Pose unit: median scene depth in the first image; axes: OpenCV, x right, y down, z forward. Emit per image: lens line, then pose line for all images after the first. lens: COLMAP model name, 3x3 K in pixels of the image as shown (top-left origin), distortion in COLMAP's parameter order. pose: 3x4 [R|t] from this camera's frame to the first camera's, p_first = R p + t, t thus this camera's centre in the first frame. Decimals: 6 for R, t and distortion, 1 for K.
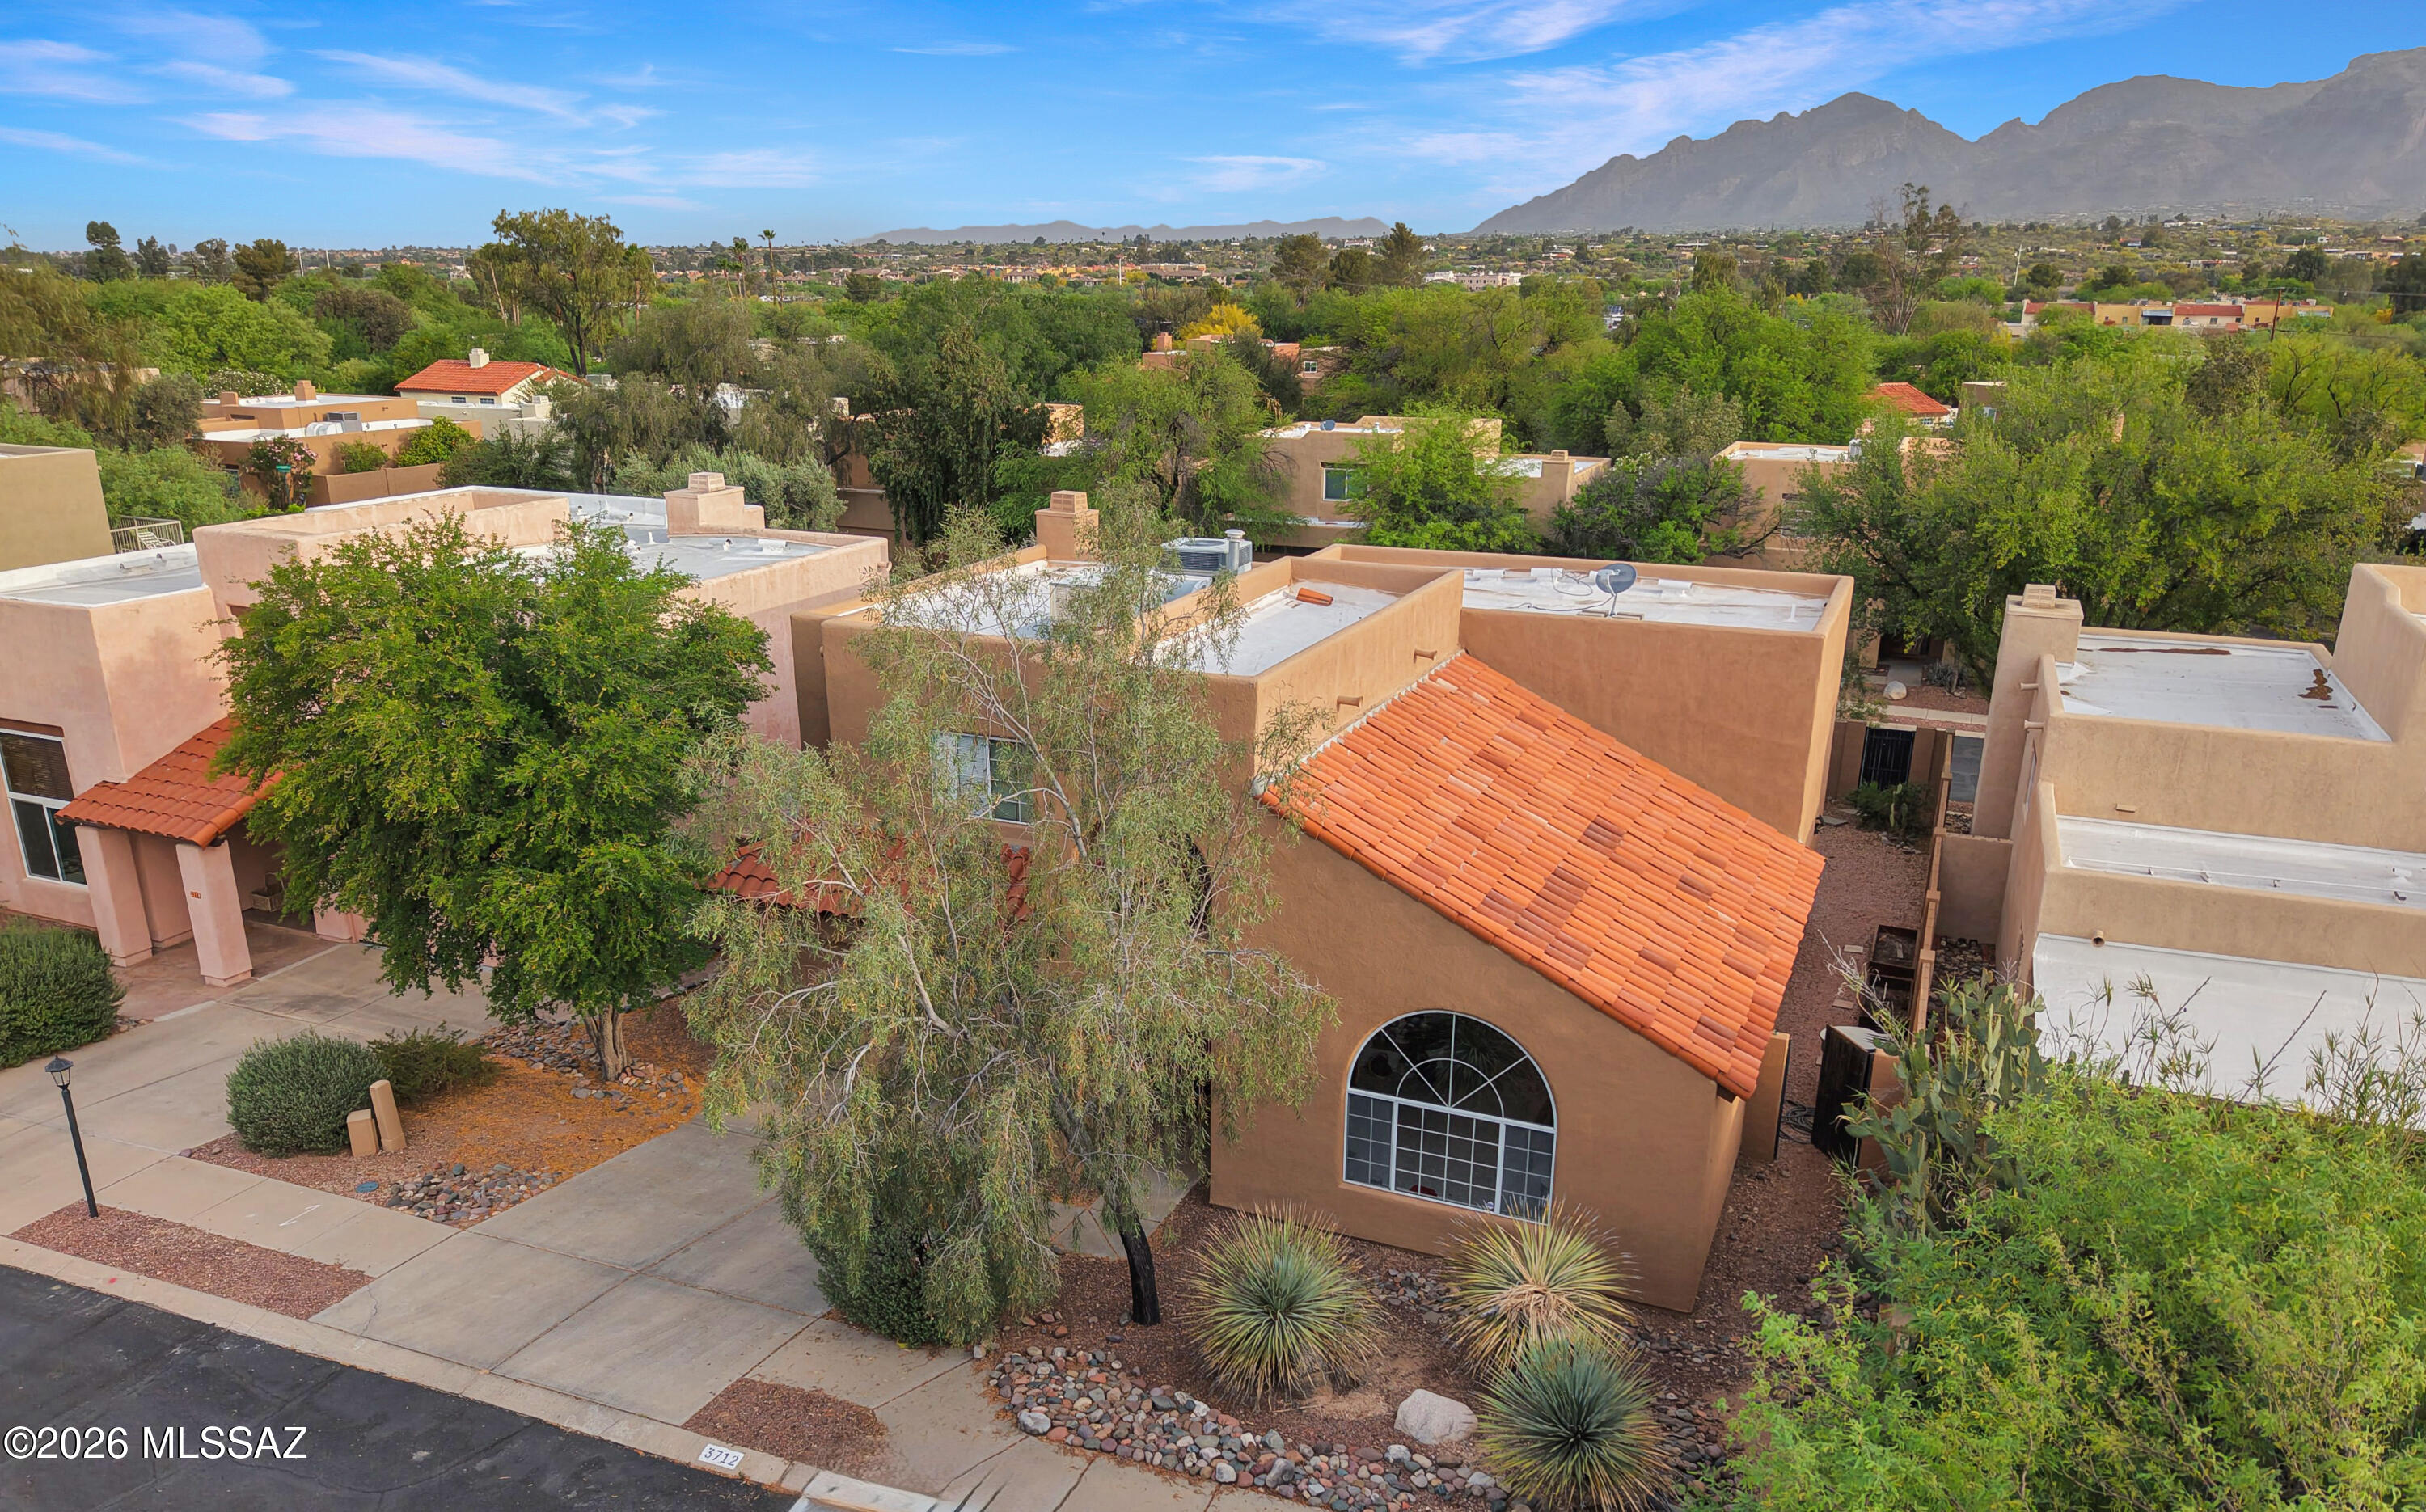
lens RADIAL K [[1735.4, 0, 1213.0], [0, 1735.4, 872.5], [0, 0, 1]] dist [0.031832, -0.030453]
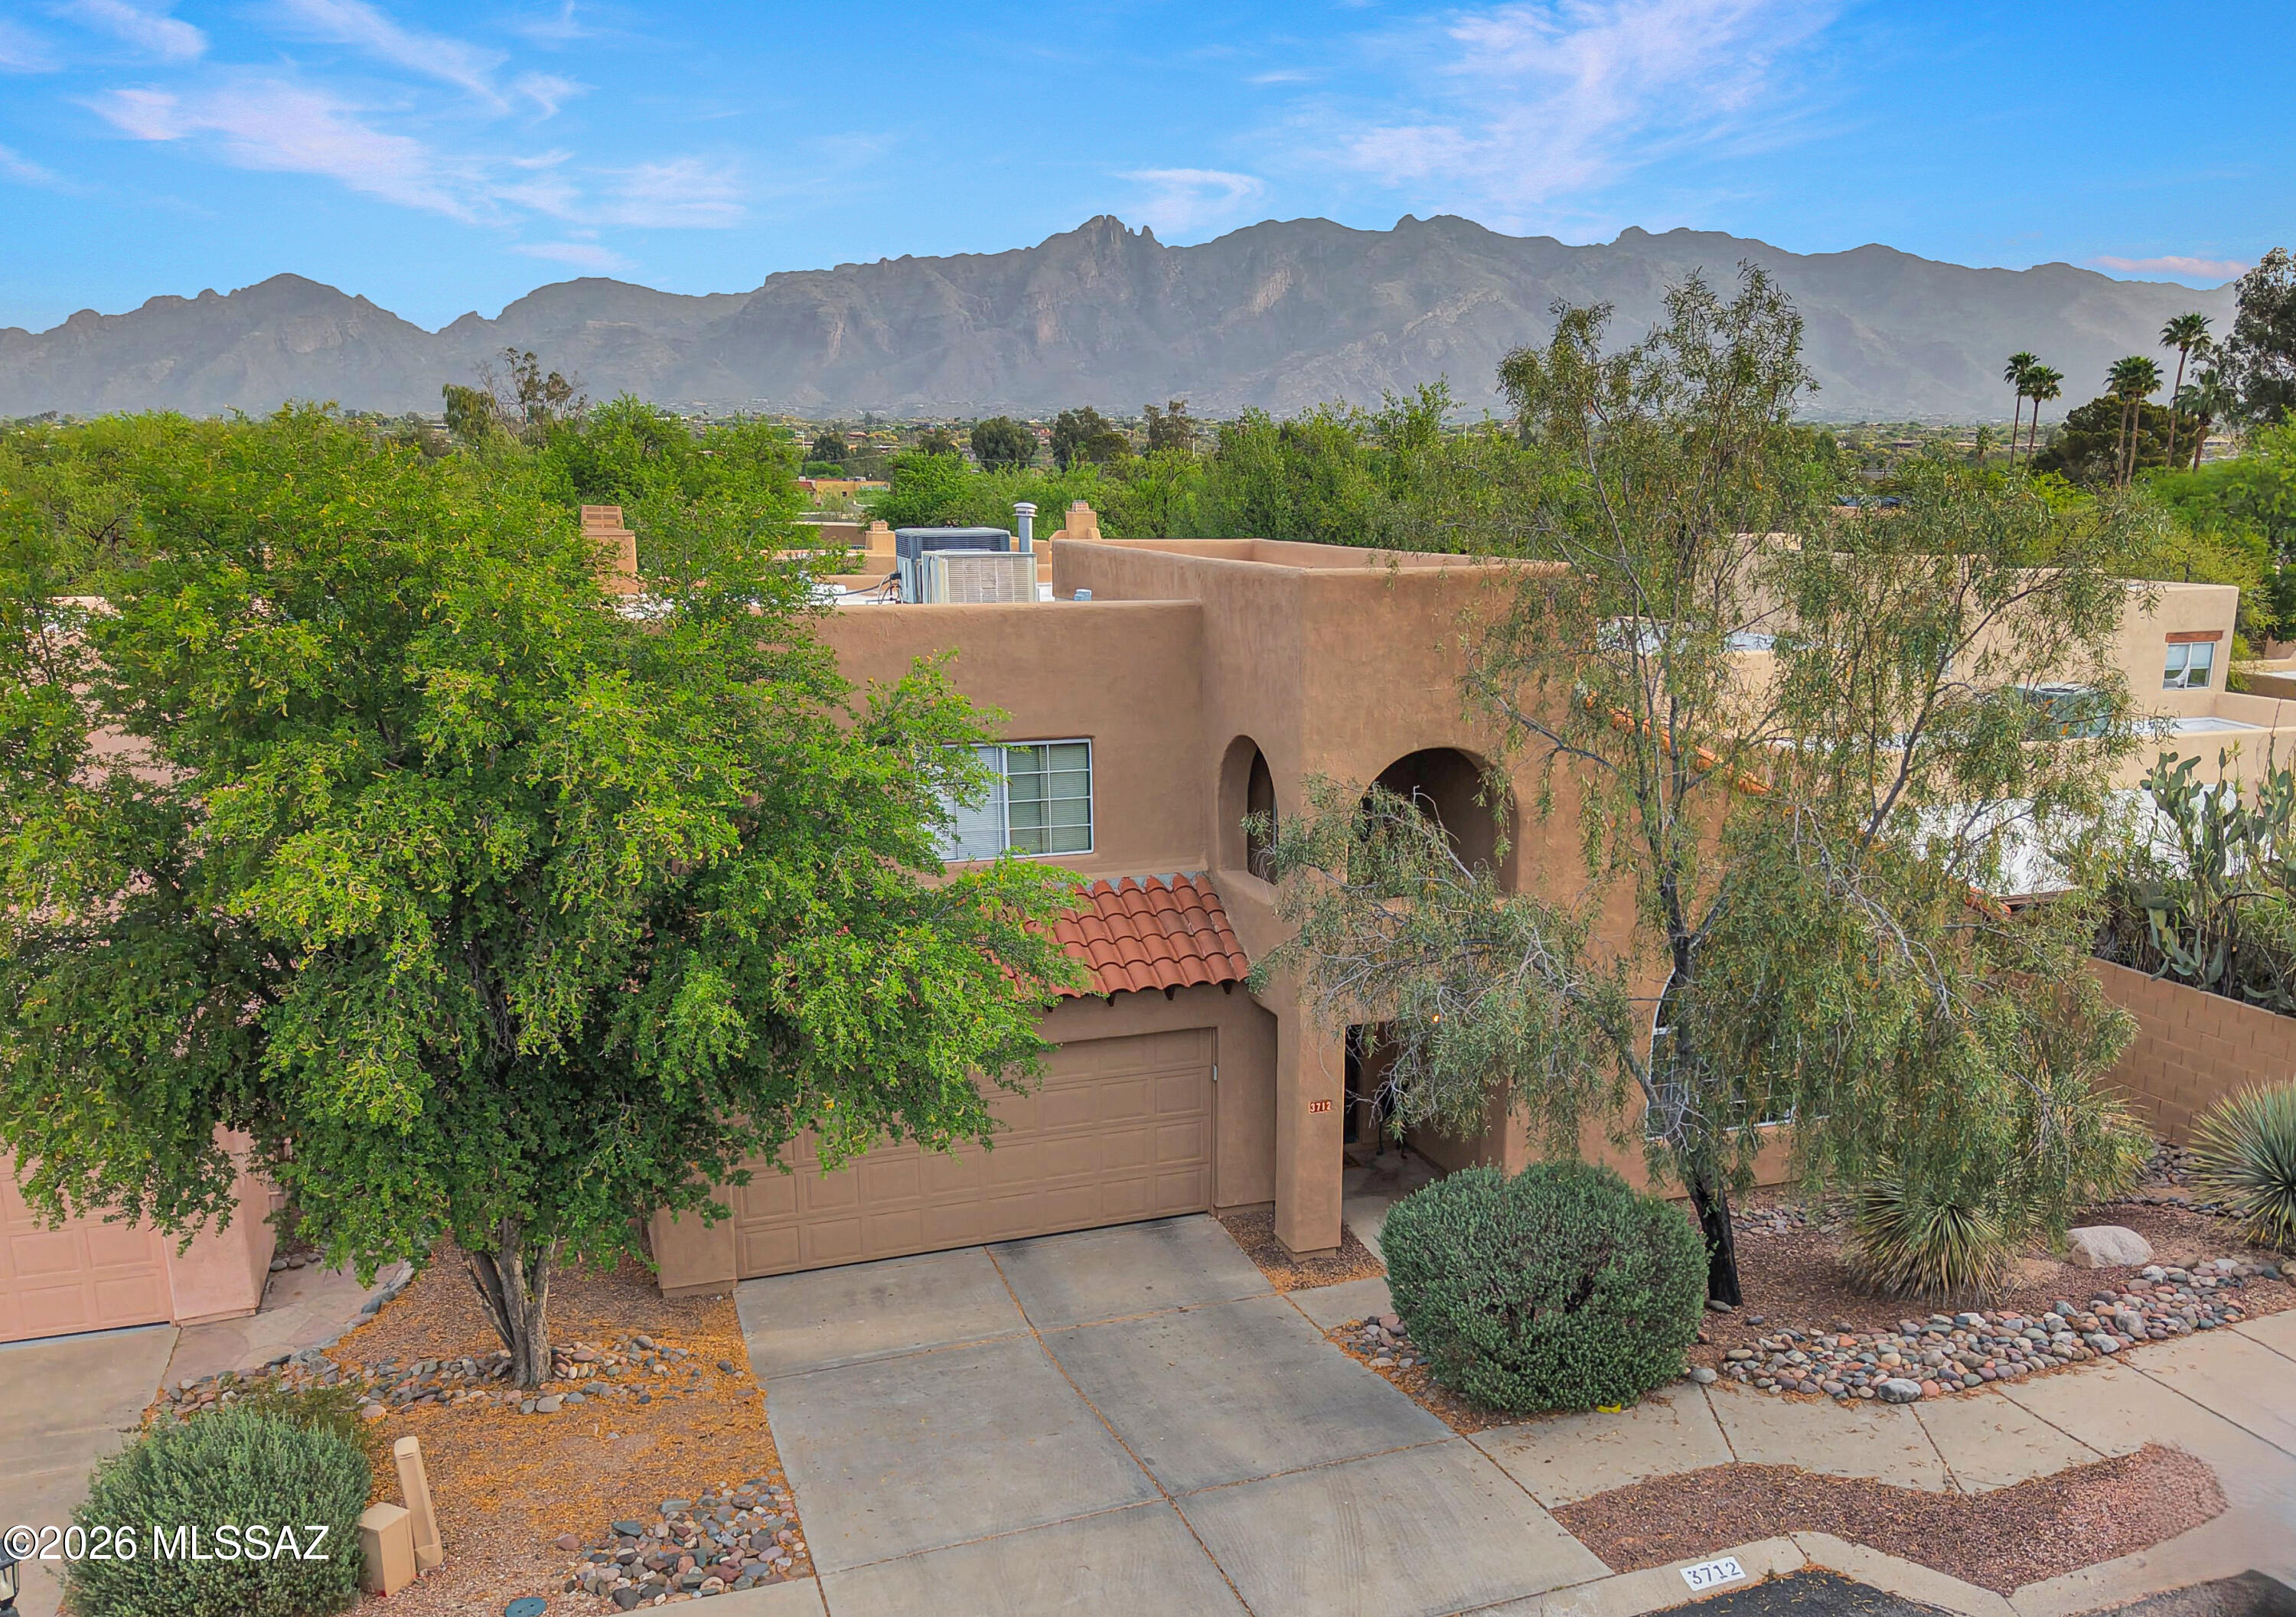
lens RADIAL K [[1888.4, 0, 1245.3], [0, 1888.4, 952.3], [0, 0, 1]] dist [0.030067, -0.049715]
pose [[0.718644, -0.172932, 0.673532, -0.711910], [0.226321, 0.974015, 0.008603, 0.029253], [-0.657518, 0.146252, 0.739108, 0.407118]]
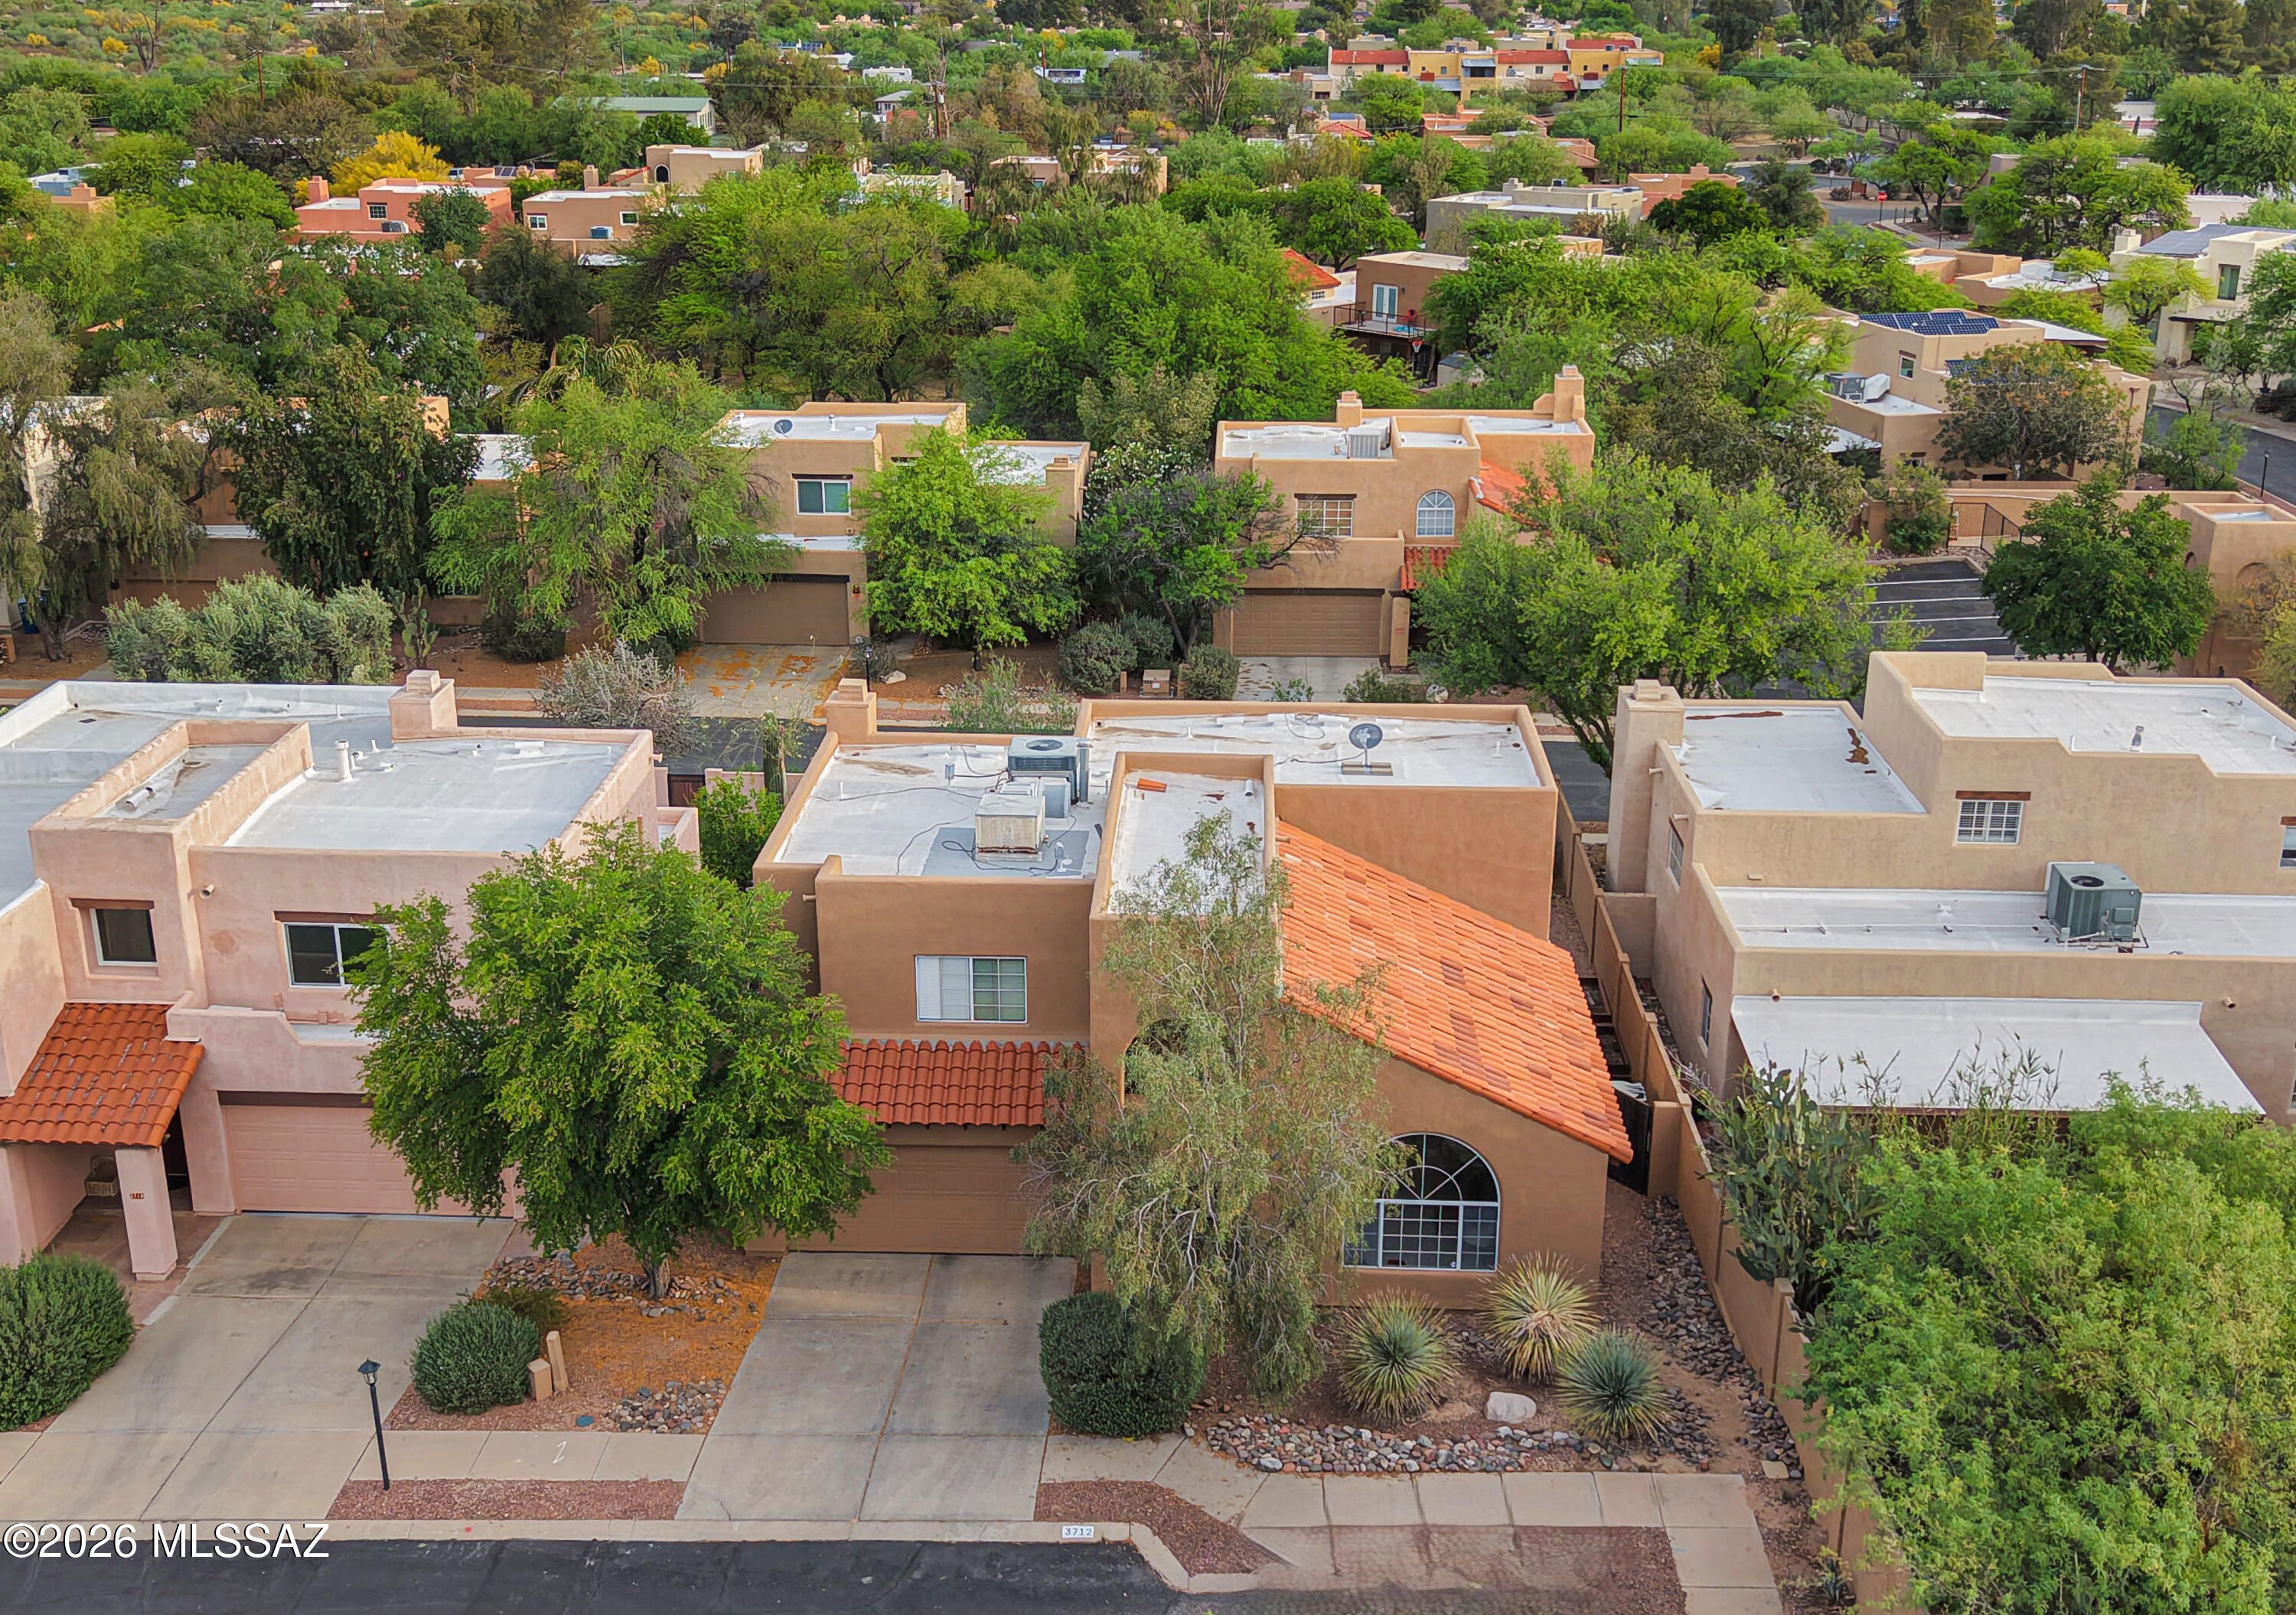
lens RADIAL K [[2446.5, 0, 1148.0], [0, 2446.5, 807.5], [0, 0, 1]] dist [0.161091, -0.461071]
pose [[0.935198, -0.118268, 0.333791, -0.666168], [0.117941, 0.992792, 0.021322, -0.236650], [-0.333907, 0.019428, 0.942406, -0.764674]]
